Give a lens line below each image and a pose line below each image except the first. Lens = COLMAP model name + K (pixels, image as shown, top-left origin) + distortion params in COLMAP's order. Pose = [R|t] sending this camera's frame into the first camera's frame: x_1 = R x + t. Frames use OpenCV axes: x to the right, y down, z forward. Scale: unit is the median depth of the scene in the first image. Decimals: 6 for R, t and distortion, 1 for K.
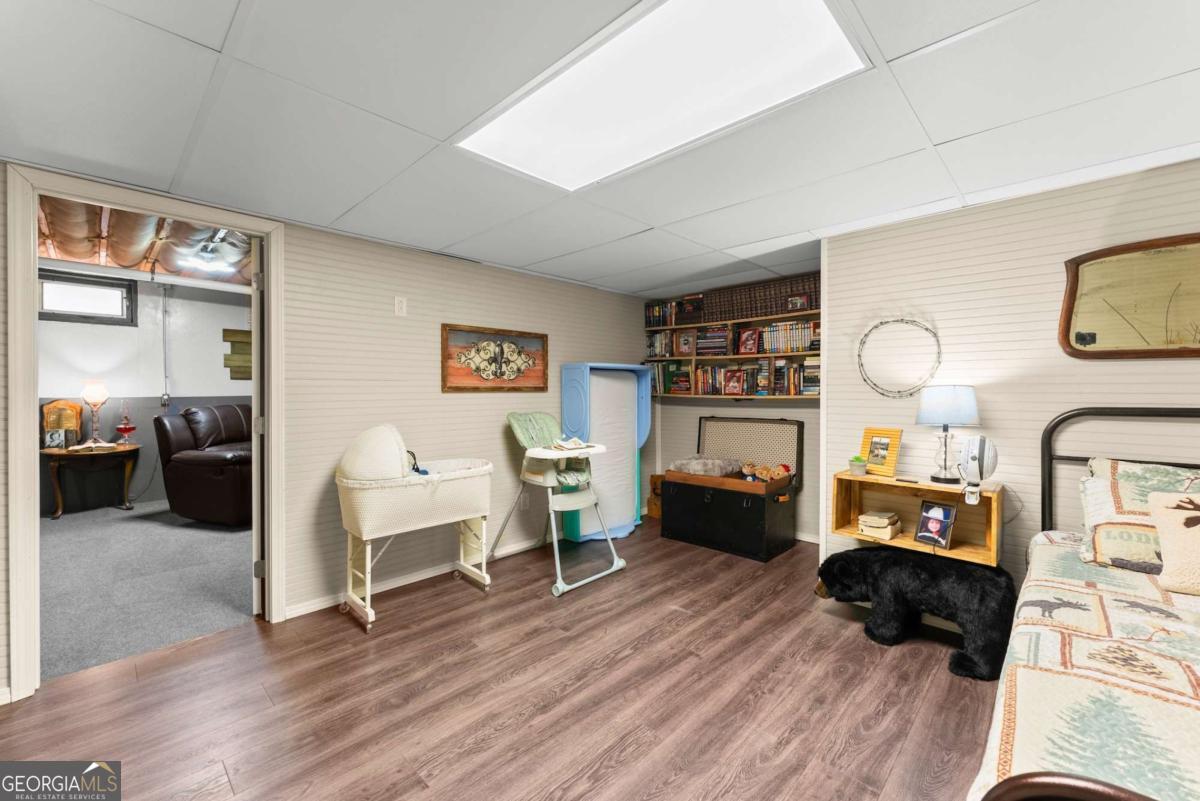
lens RADIAL K [[477.9, 0, 600.0], [0, 477.9, 400.5], [0, 0, 1]] dist [-0.000168, -0.000021]
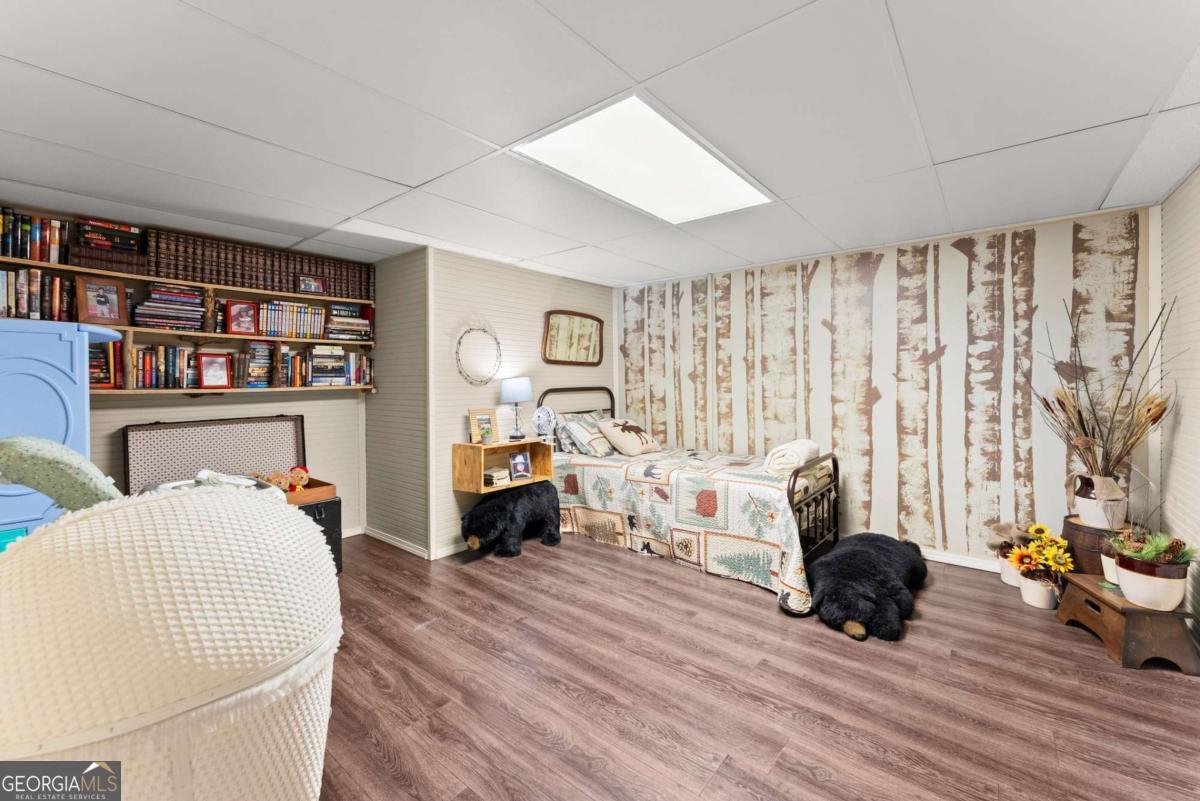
lens RADIAL K [[484.0, 0, 597.5], [0, 484.0, 391.6], [0, 0, 1]] dist [0.001338, 0.000198]
pose [[-0.067489, -0.023575, 0.997441, -0.825007], [0.026838, 0.999316, 0.025435, -0.015550], [-0.997359, 0.028486, -0.066810, 0.795380]]
